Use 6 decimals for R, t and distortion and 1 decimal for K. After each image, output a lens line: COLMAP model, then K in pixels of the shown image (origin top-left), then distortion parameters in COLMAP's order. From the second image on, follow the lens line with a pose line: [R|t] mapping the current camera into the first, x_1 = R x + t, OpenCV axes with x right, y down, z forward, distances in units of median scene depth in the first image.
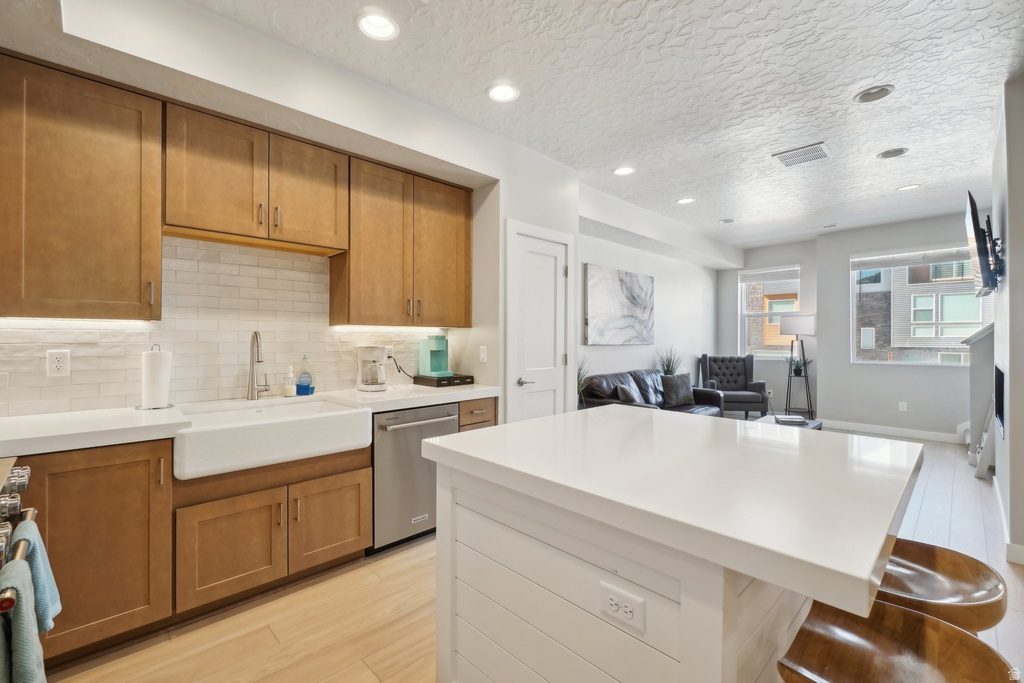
lens RADIAL K [[436.8, 0, 494.2], [0, 436.8, 338.2], [0, 0, 1]] dist [-0.001499, -0.000300]
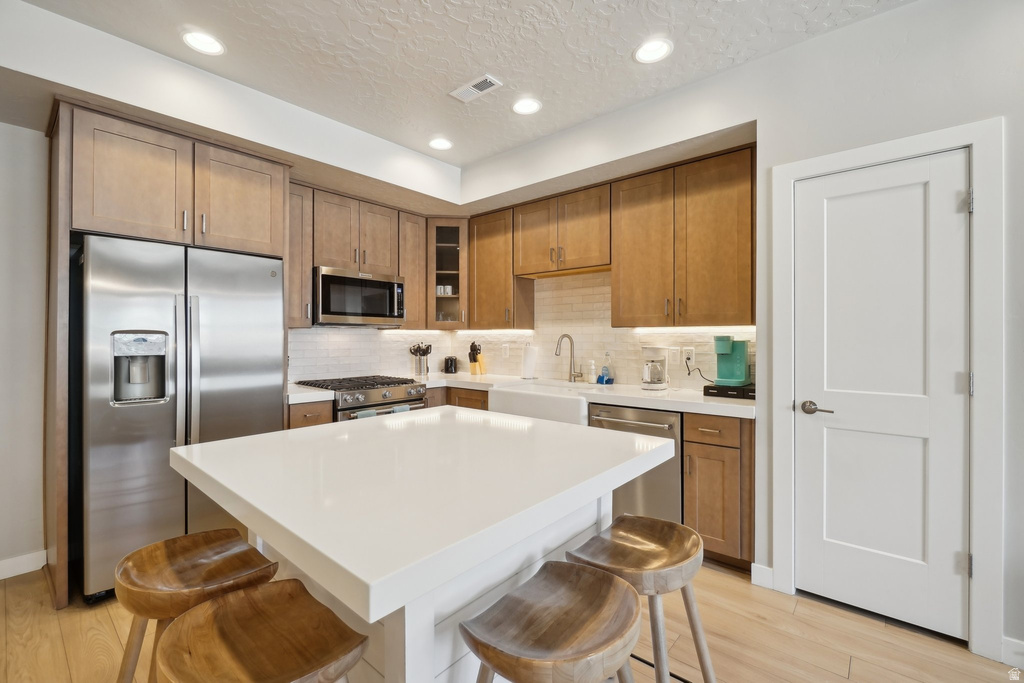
lens RADIAL K [[442.4, 0, 511.9], [0, 442.4, 339.7], [0, 0, 1]] dist [-0.002246, -0.000325]
pose [[0.112333, 0.001773, -0.993669, 0.809957], [-0.000857, 0.999998, 0.001687, 0.000060], [0.993670, 0.000662, 0.112335, 0.601315]]
